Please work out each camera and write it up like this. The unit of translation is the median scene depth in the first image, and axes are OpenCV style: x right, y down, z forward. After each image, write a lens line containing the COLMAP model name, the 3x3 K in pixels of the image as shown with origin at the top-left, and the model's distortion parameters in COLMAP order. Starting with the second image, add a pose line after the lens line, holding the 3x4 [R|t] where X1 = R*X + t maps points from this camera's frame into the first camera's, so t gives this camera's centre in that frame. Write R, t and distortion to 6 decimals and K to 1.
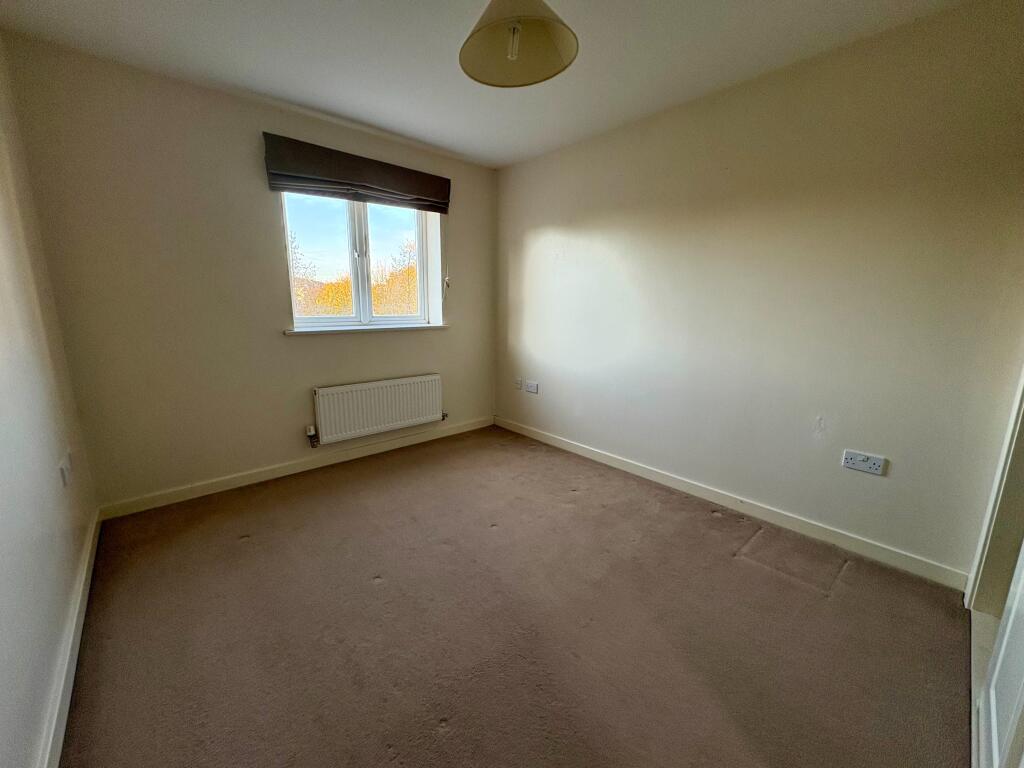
lens RADIAL K [[405.0, 0, 515.6], [0, 405.0, 382.8], [0, 0, 1]] dist [0.001914, 0.000155]
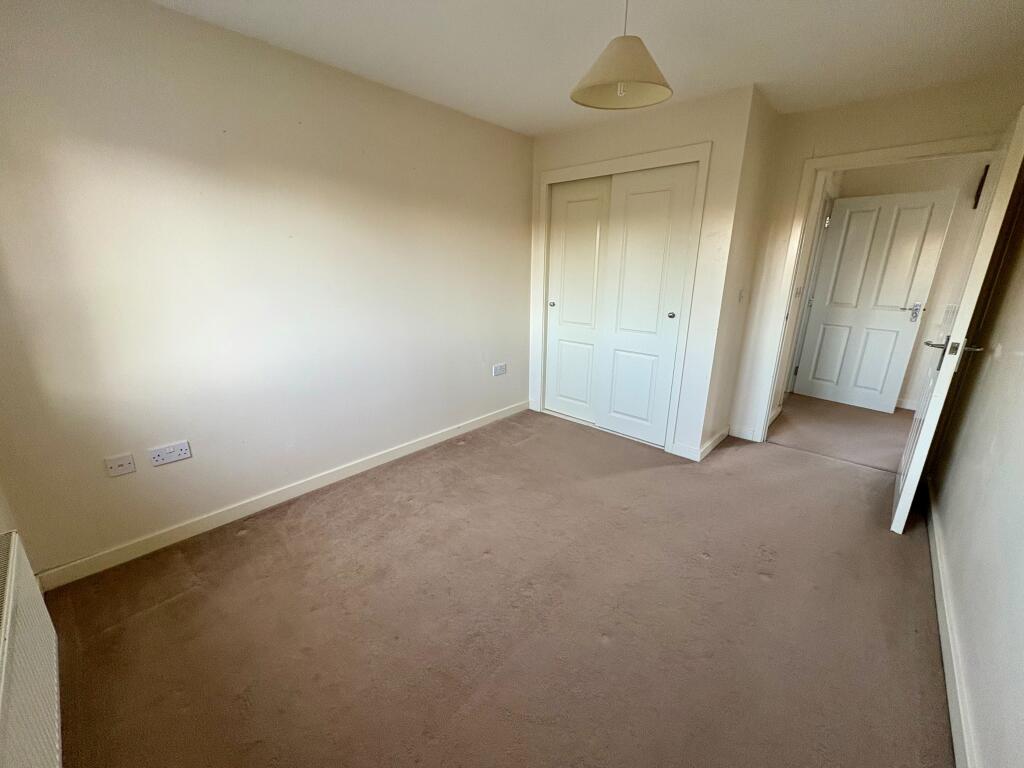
lens RADIAL K [[405.0, 0, 512.8], [0, 405.0, 383.0], [0, 0, 1]] dist [0.001914, 0.000155]
pose [[-0.094175, -0.285419, 0.953765, -0.594714], [0.184336, 0.936458, 0.298441, -0.186233], [-0.978341, 0.203919, -0.035578, 0.670541]]
